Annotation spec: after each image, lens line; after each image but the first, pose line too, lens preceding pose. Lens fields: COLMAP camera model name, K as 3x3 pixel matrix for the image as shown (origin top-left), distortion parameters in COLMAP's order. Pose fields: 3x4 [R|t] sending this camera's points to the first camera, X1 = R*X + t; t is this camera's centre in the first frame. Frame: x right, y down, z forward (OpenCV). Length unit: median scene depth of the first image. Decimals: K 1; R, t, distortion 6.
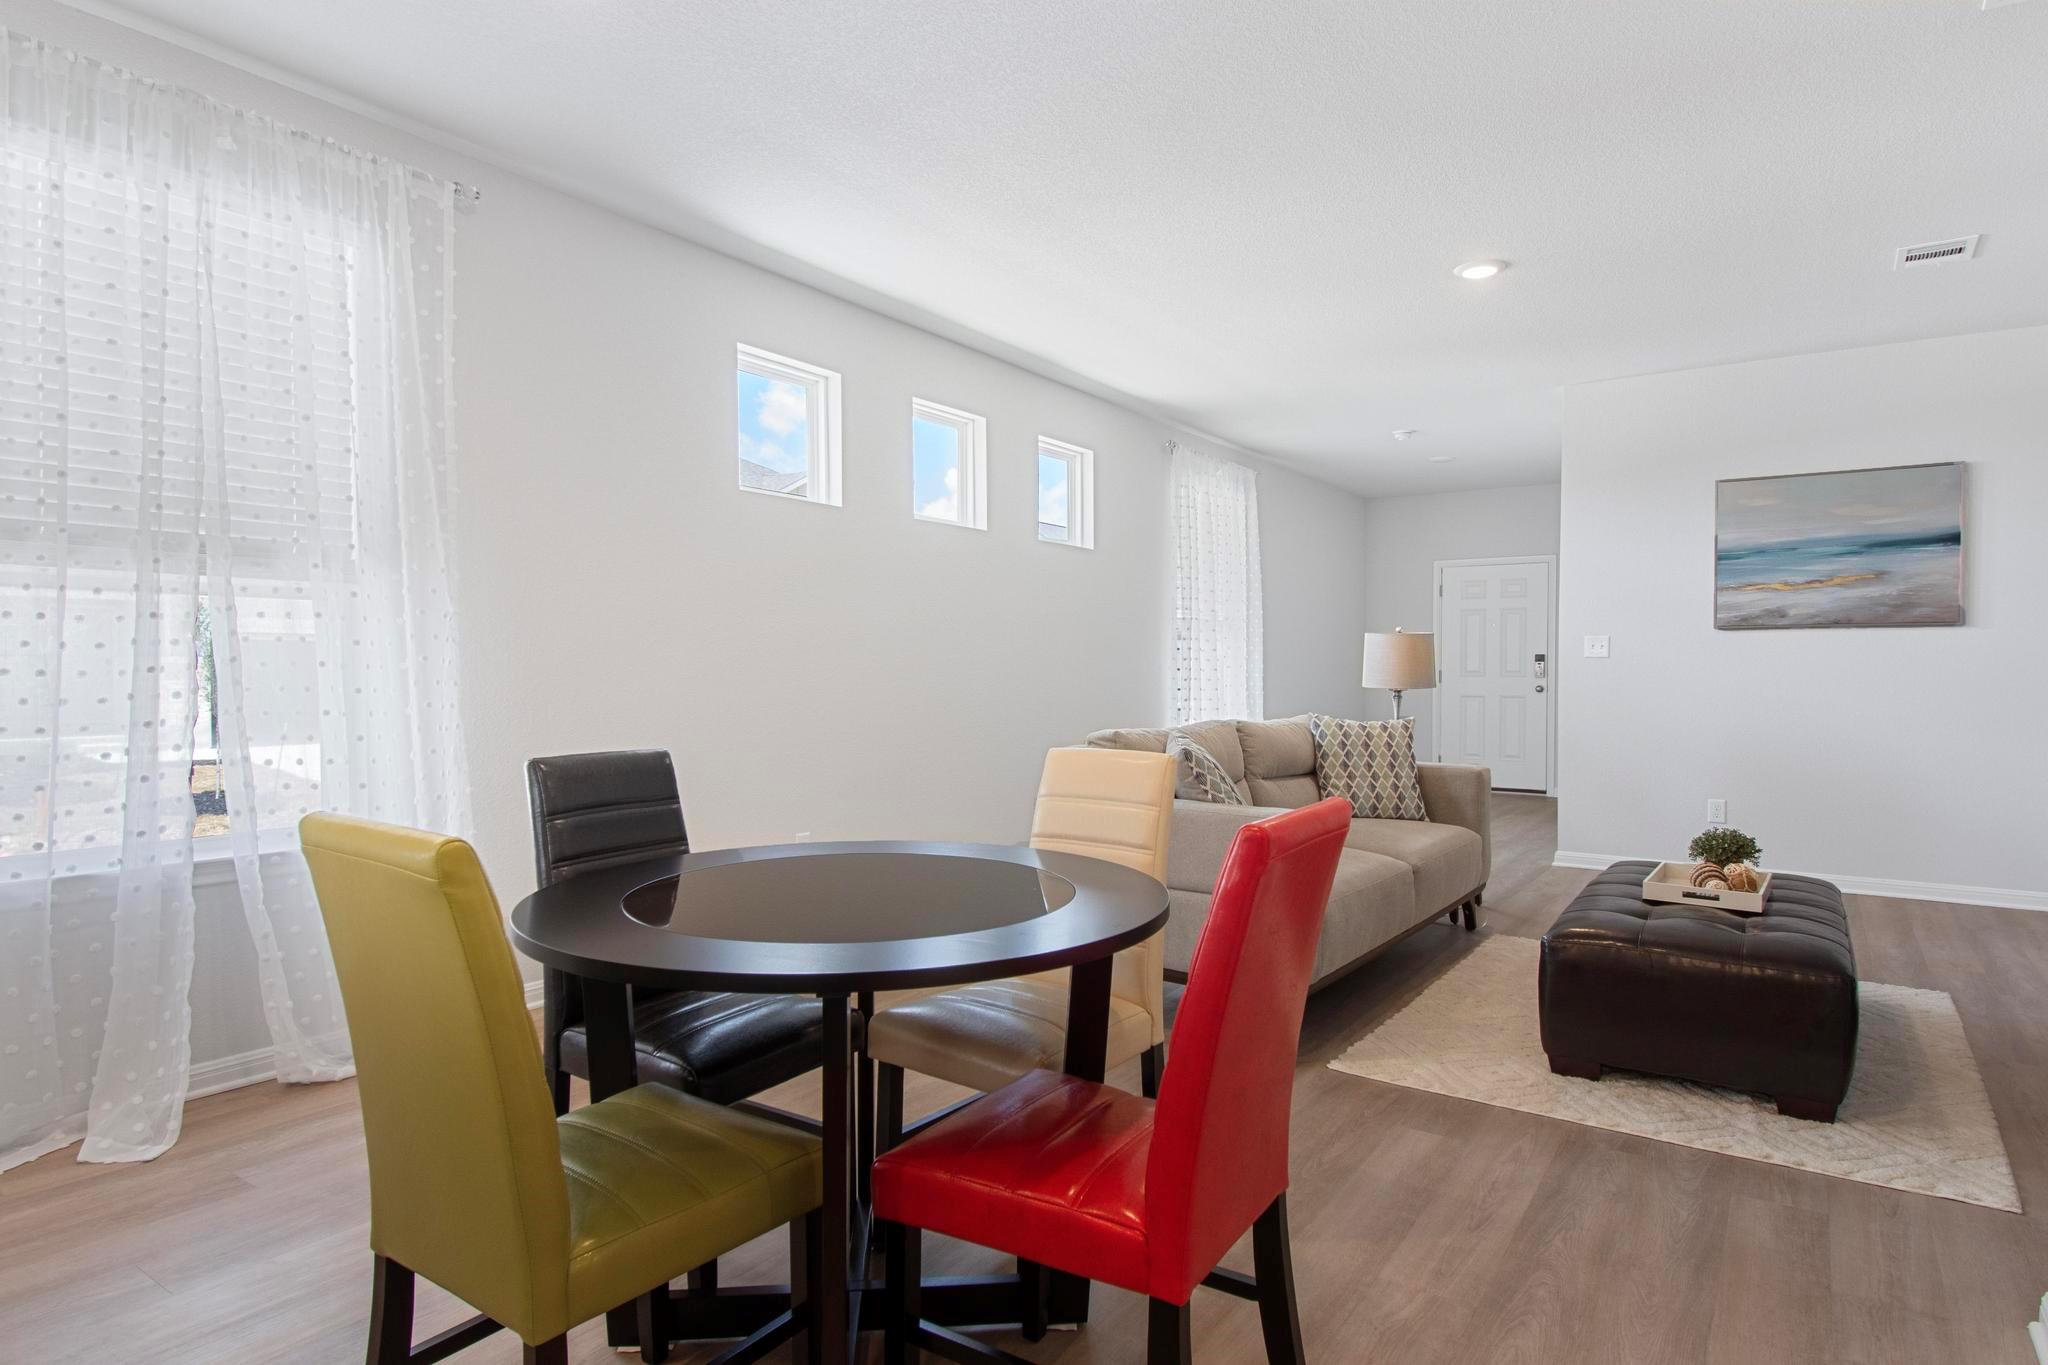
lens RADIAL K [[1135.2, 0, 1028.3], [0, 1135.2, 676.7], [0, 0, 1]] dist [-0.003498, -0.000384]
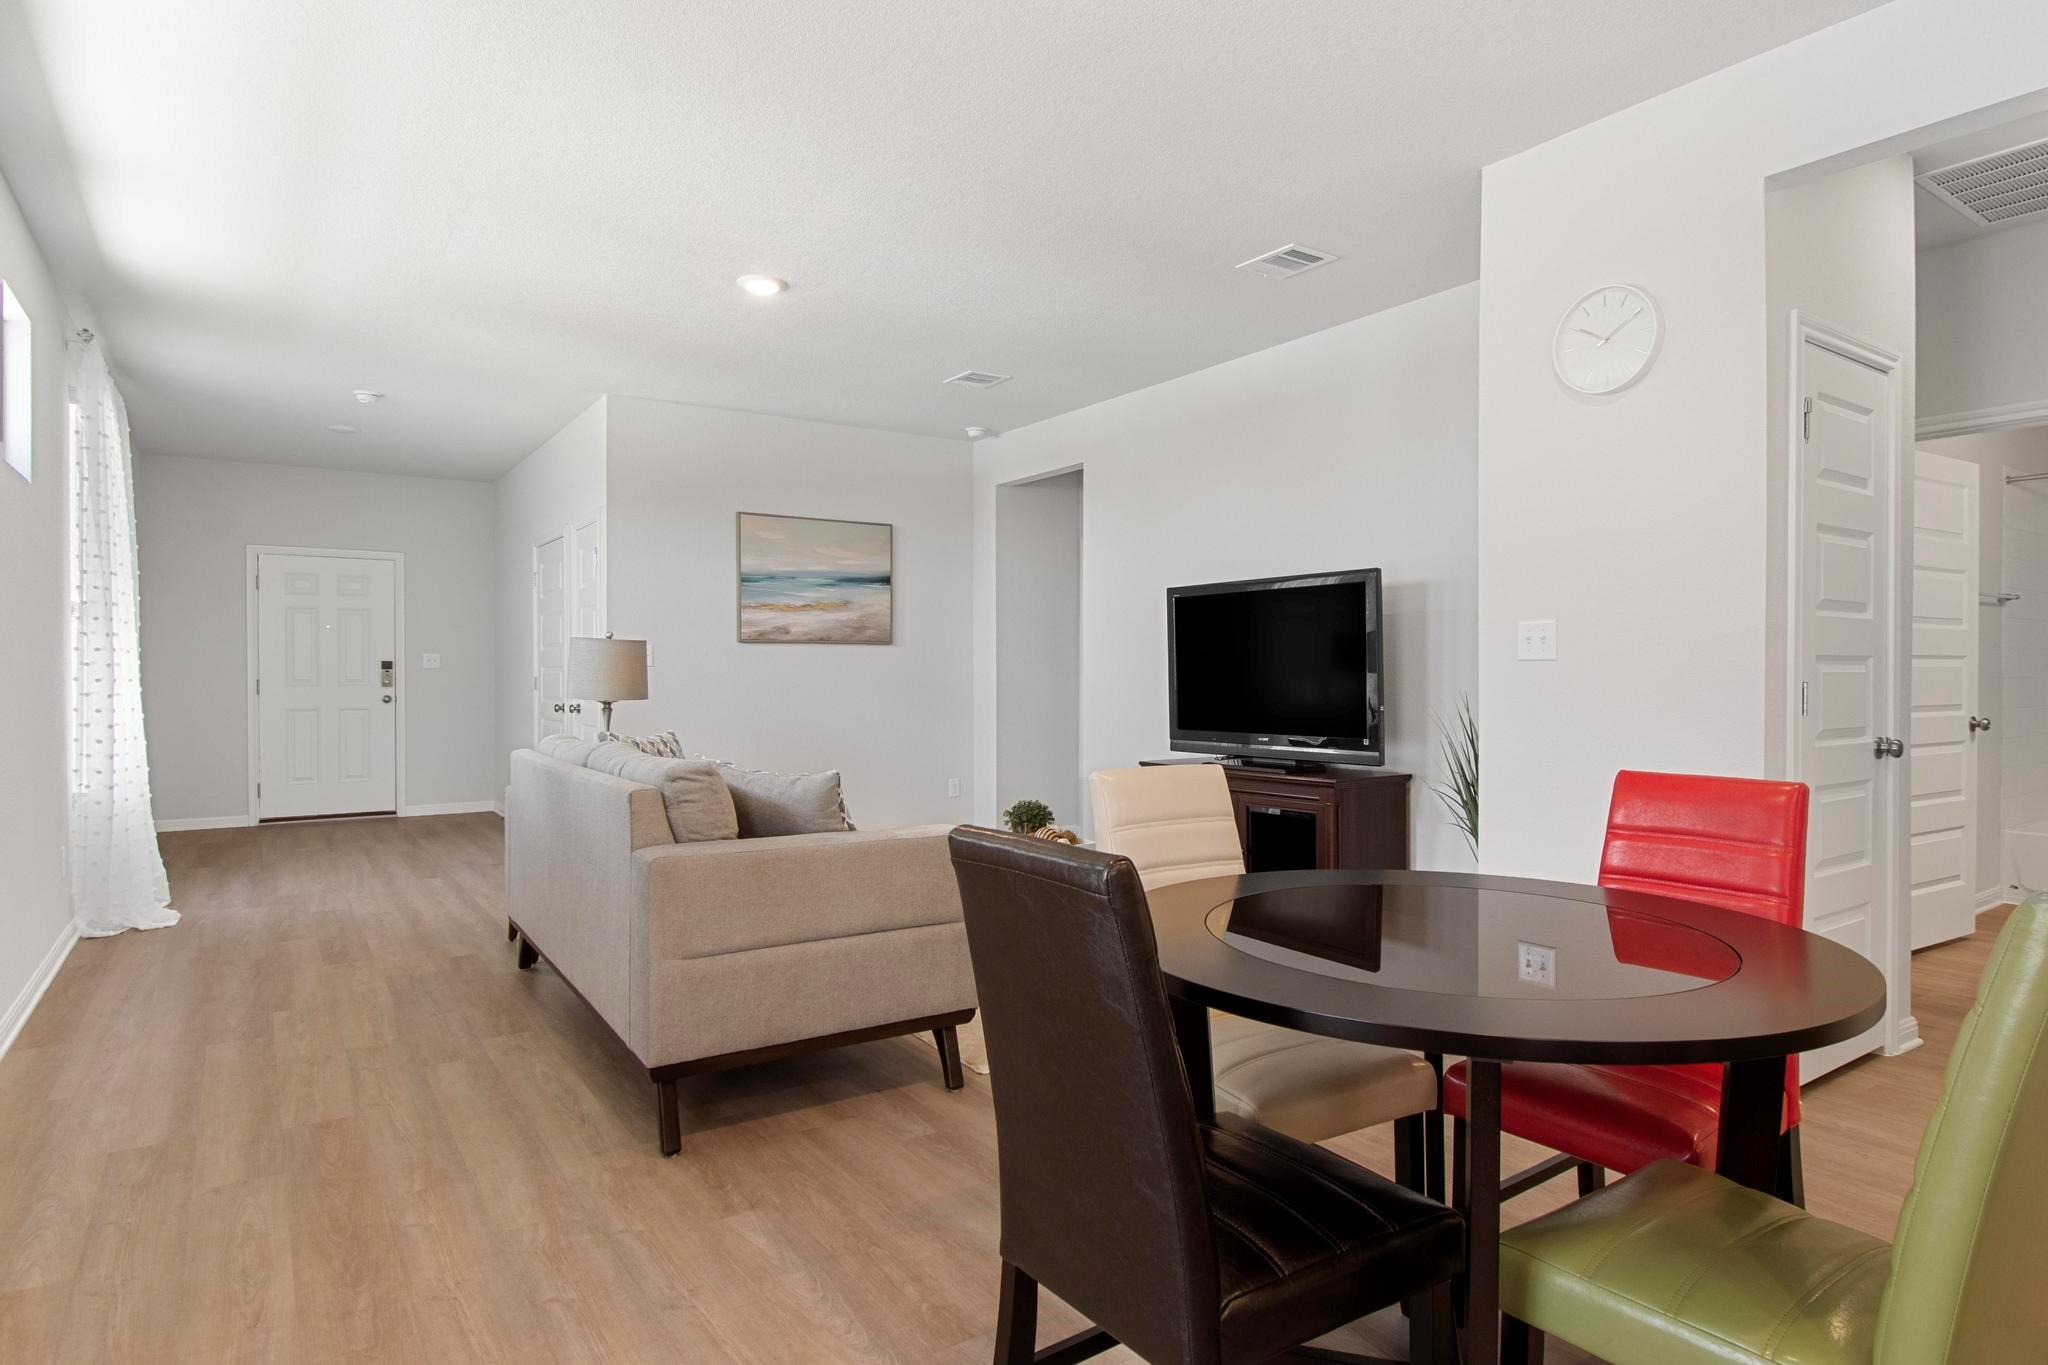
lens RADIAL K [[1135.2, 0, 1028.3], [0, 1135.2, 676.7], [0, 0, 1]] dist [-0.003498, -0.000384]
pose [[0.353885, -0.003010, 0.935284, -0.370321], [0.008520, 0.999964, -0.000006, -0.004991], [-0.935250, 0.007971, 0.353898, 0.341702]]
